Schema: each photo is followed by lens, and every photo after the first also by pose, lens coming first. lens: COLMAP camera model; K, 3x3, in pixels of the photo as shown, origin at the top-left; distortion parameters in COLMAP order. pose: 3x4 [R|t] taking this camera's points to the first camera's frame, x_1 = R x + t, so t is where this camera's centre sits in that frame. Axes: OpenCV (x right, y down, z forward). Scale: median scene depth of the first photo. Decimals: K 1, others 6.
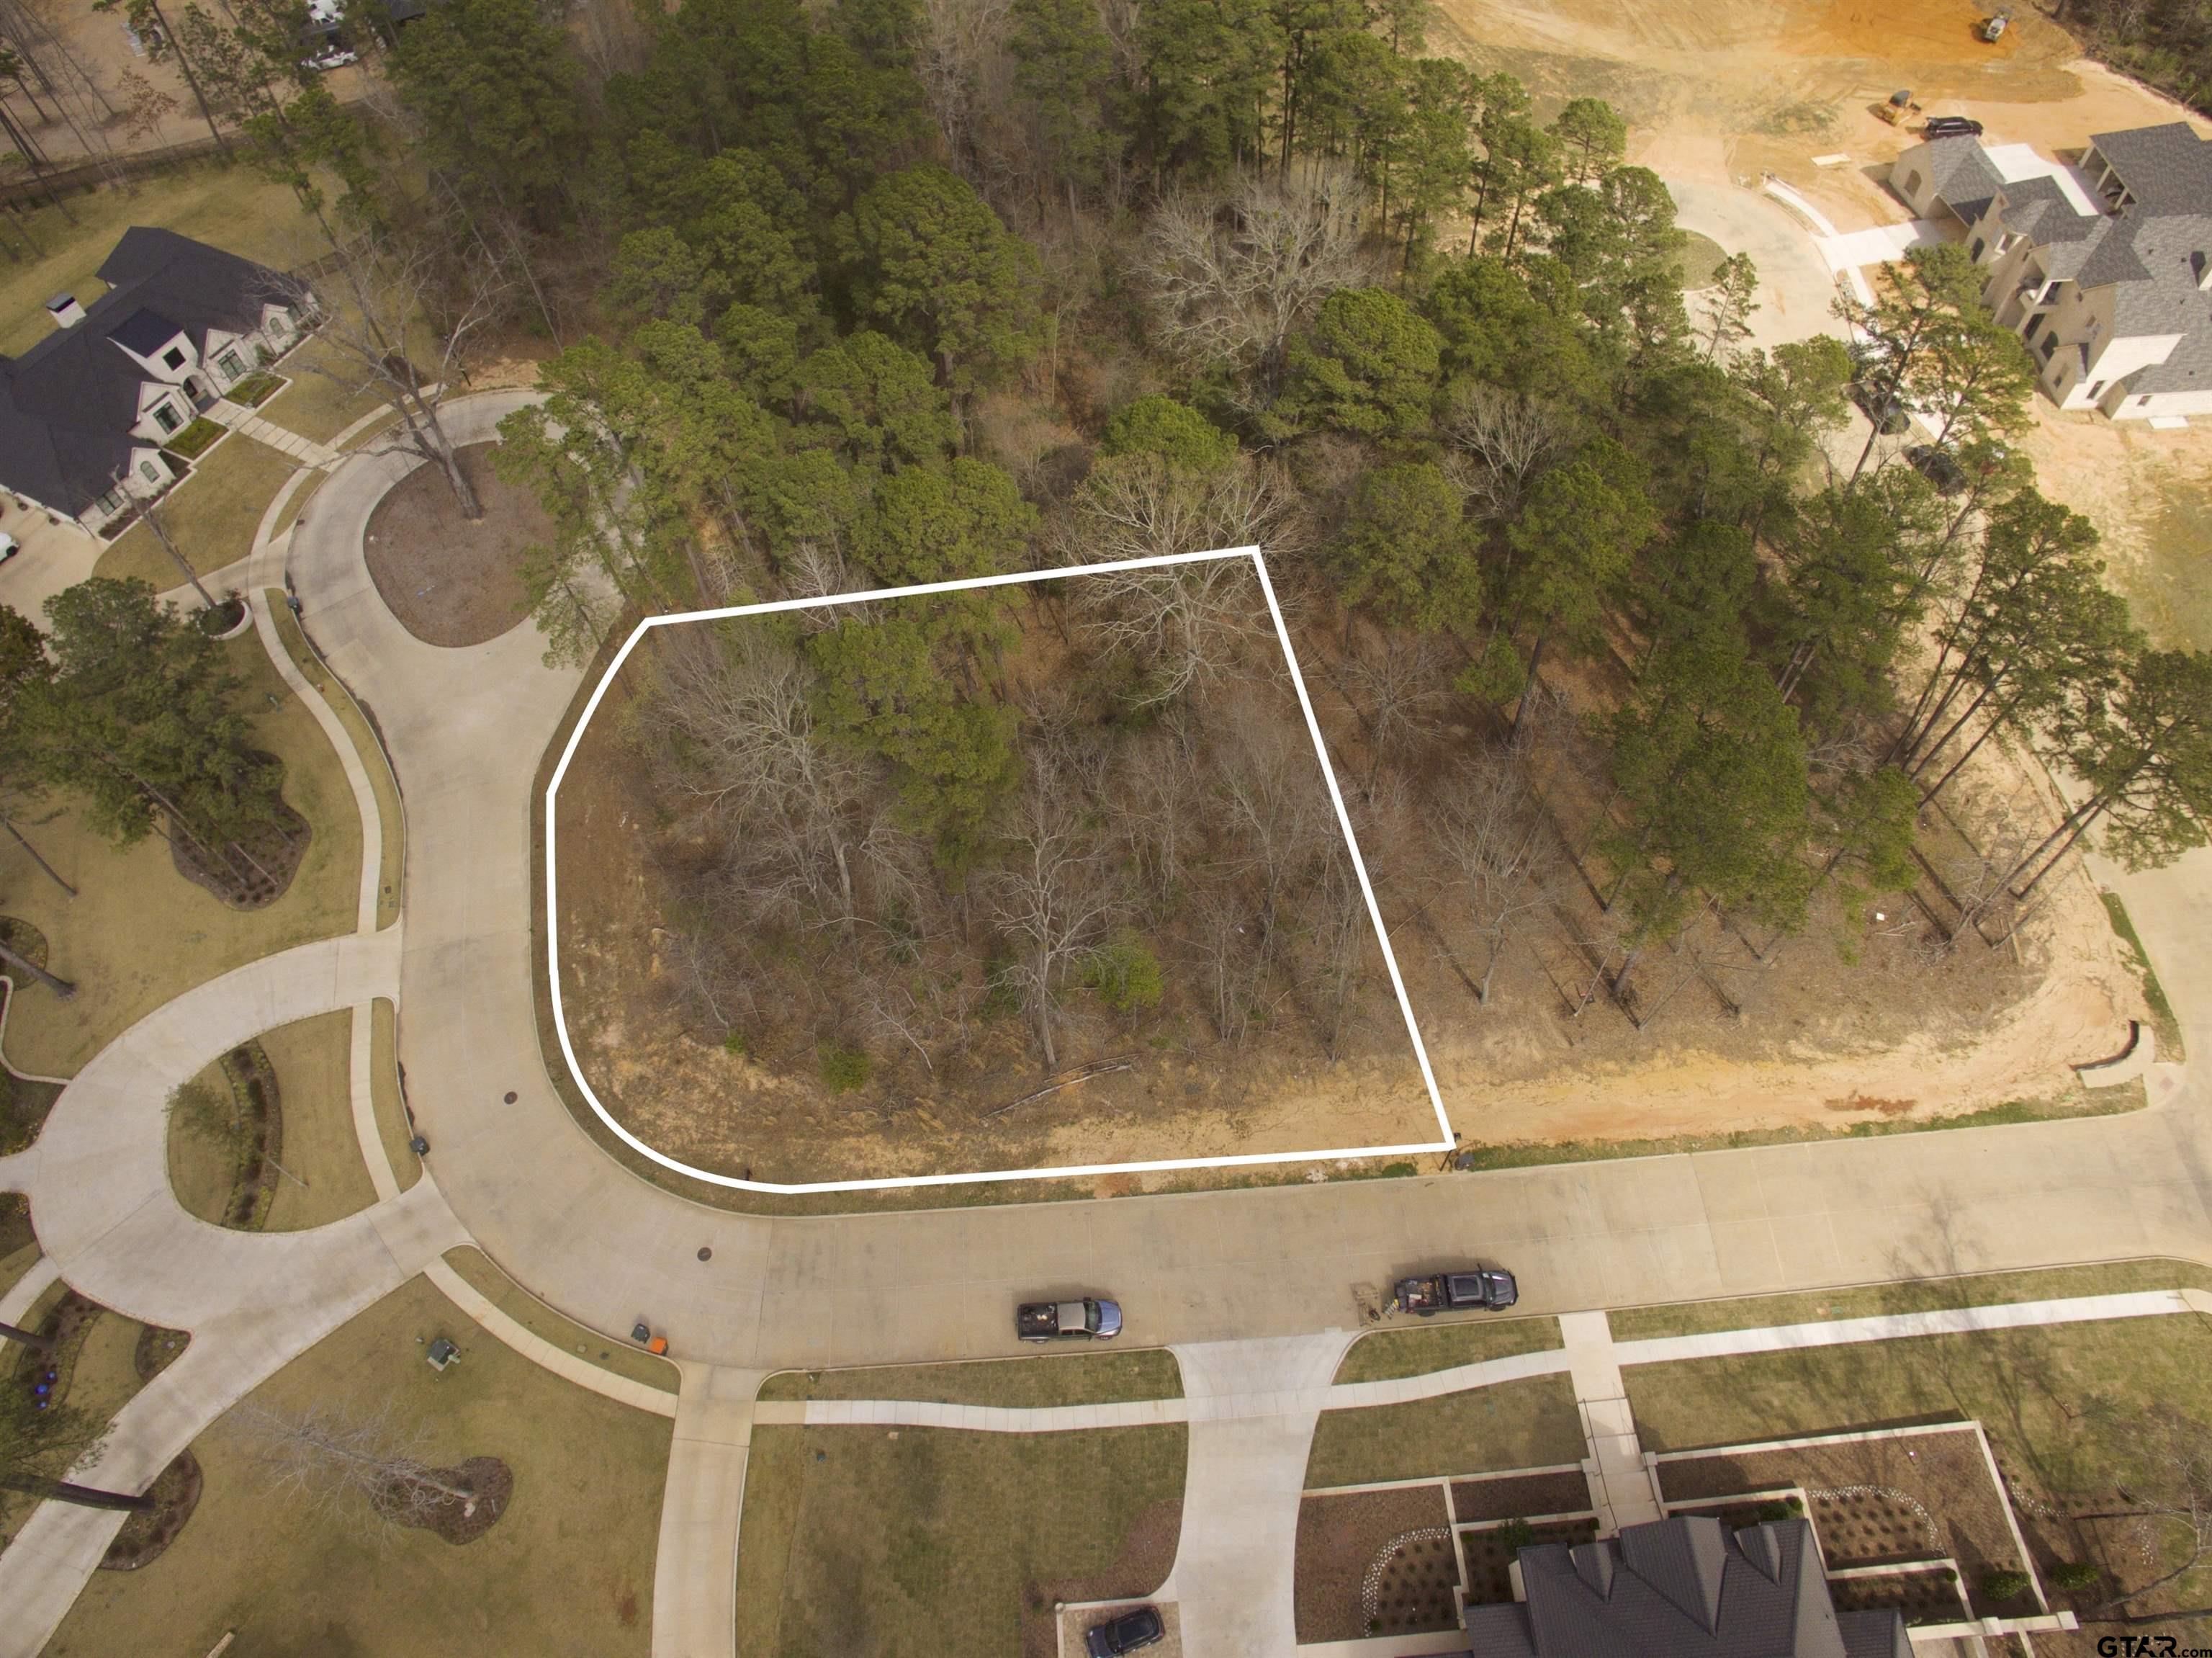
lens RADIAL K [[1494.4, 0, 1115.7], [0, 1494.4, 824.4], [0, 0, 1]] dist [-0.093892, 0.068379]
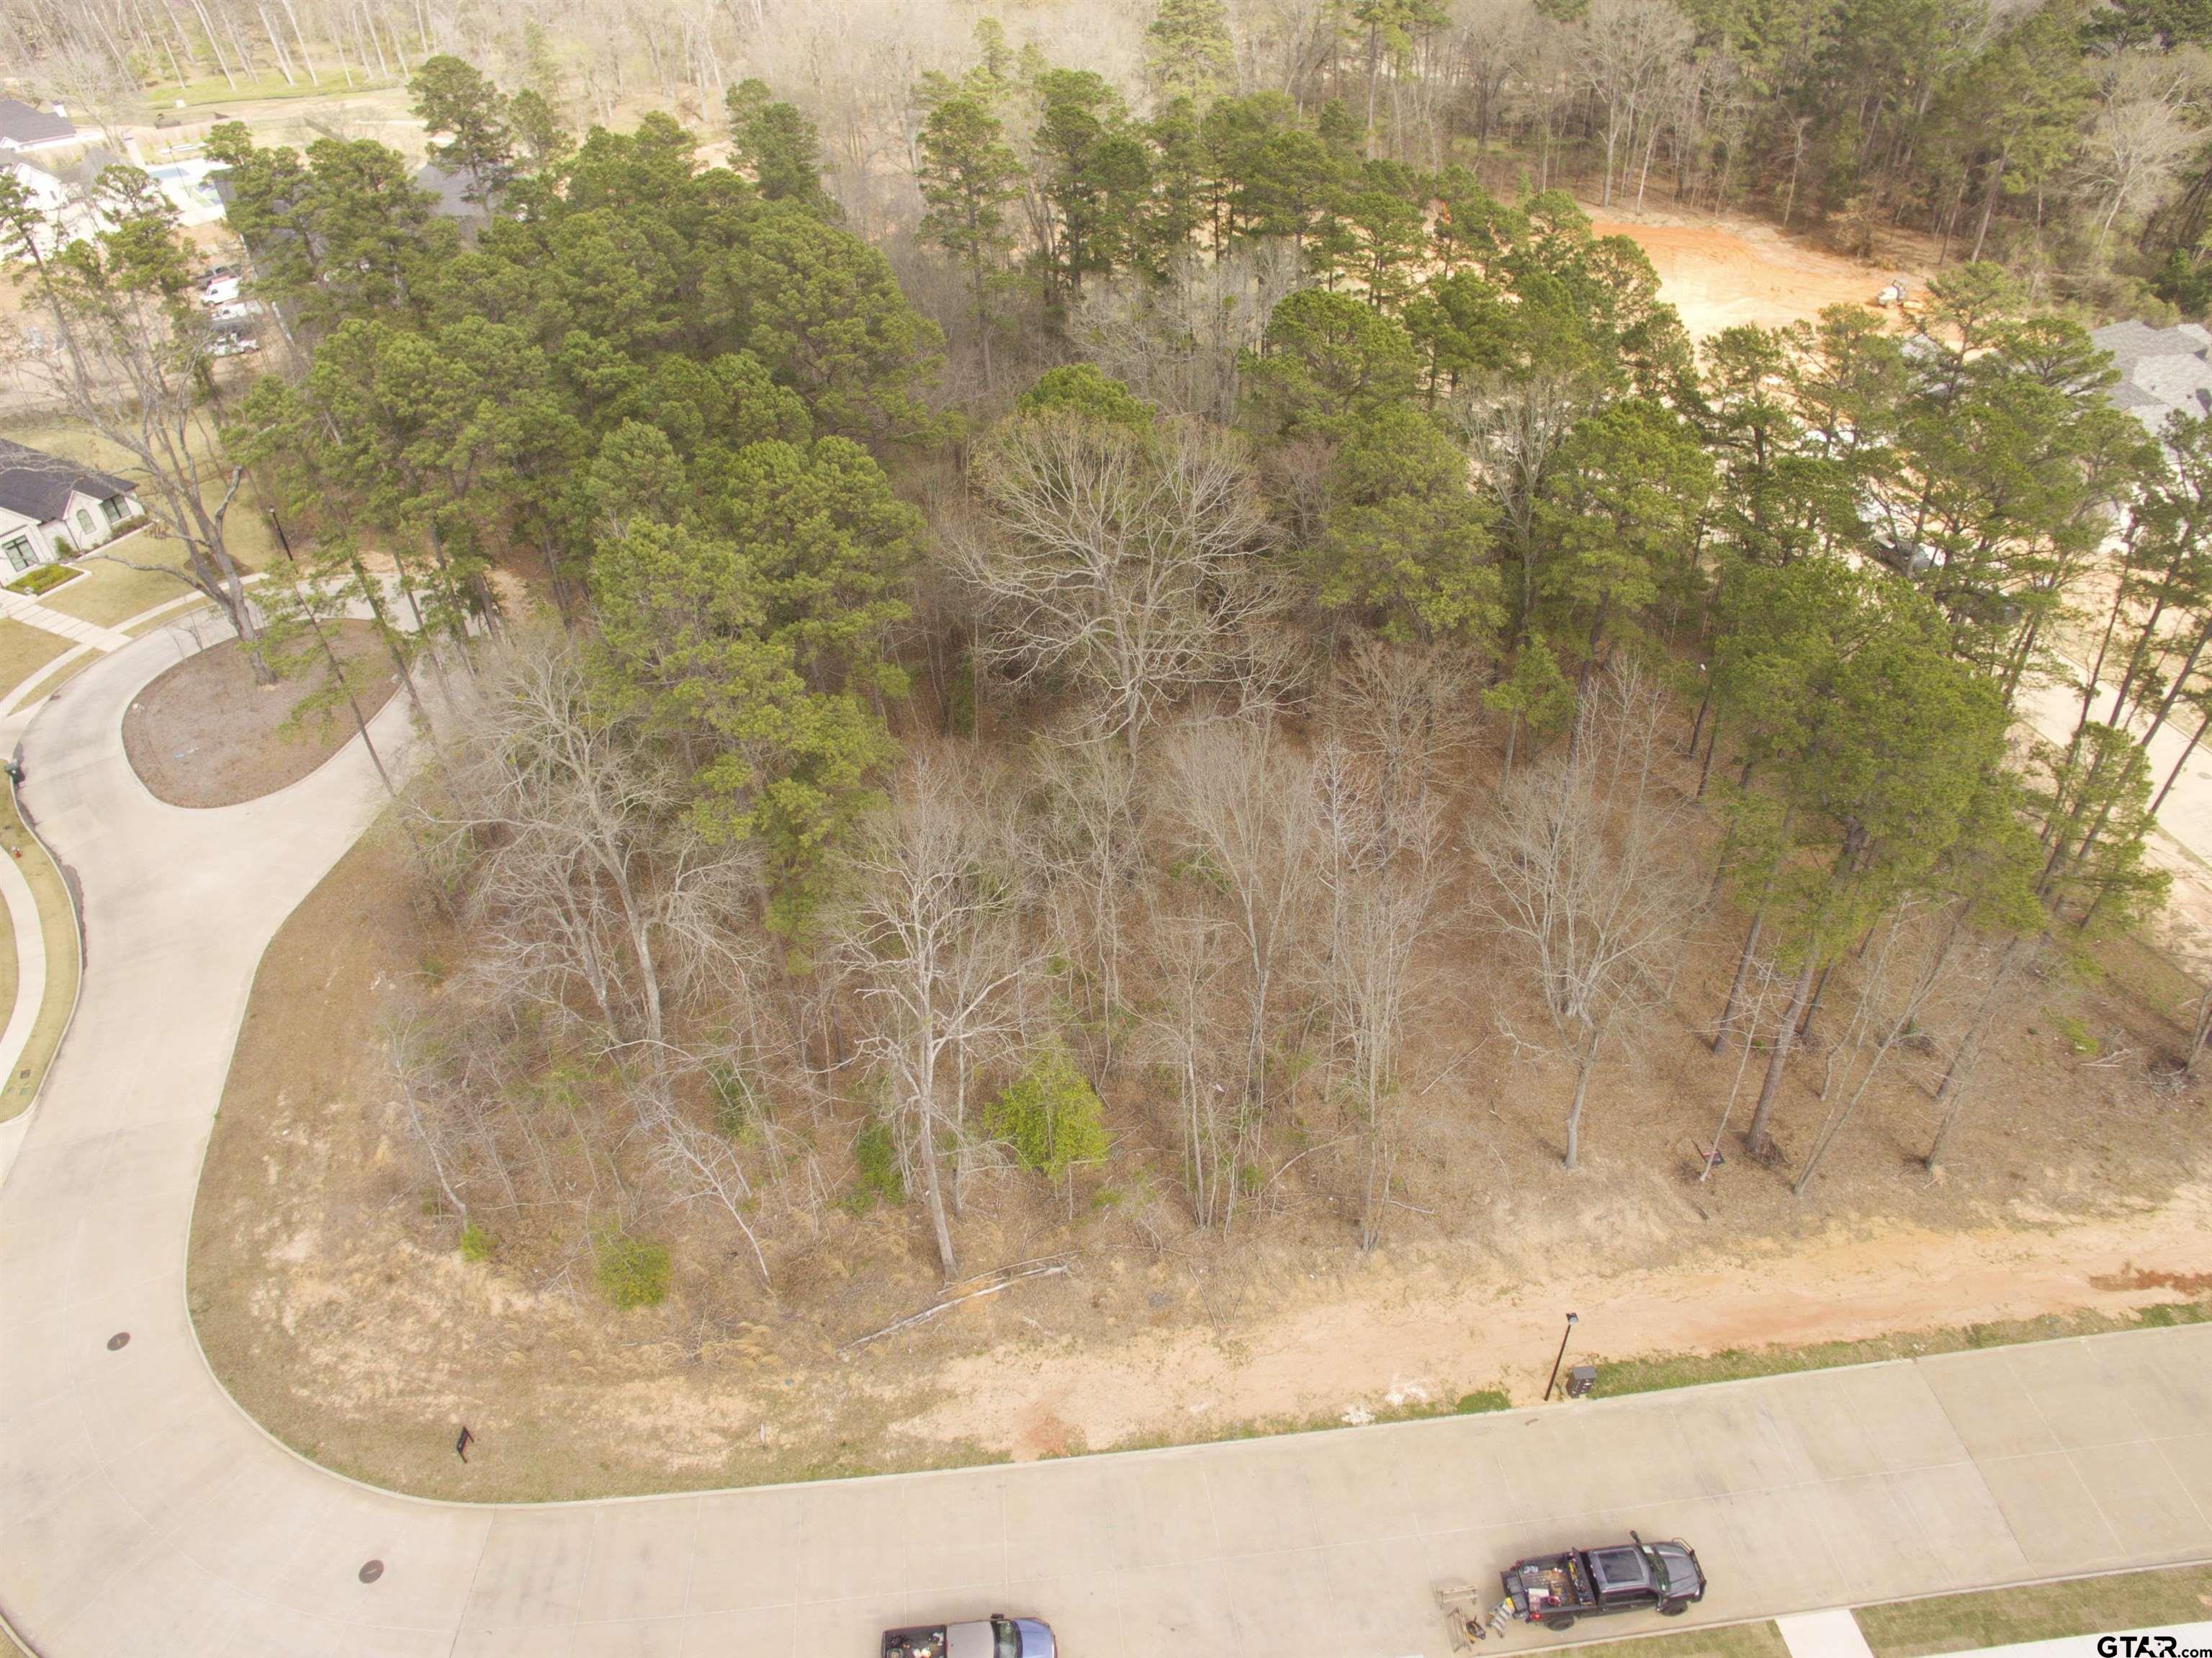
lens RADIAL K [[1494.4, 0, 1114.0], [0, 1494.4, 819.6], [0, 0, 1]] dist [-0.093892, 0.068379]
pose [[0.999128, -0.026028, 0.032649, 0.015042], [0.035285, 0.944397, -0.326908, 0.192062], [-0.022325, 0.327775, 0.944492, 0.304626]]
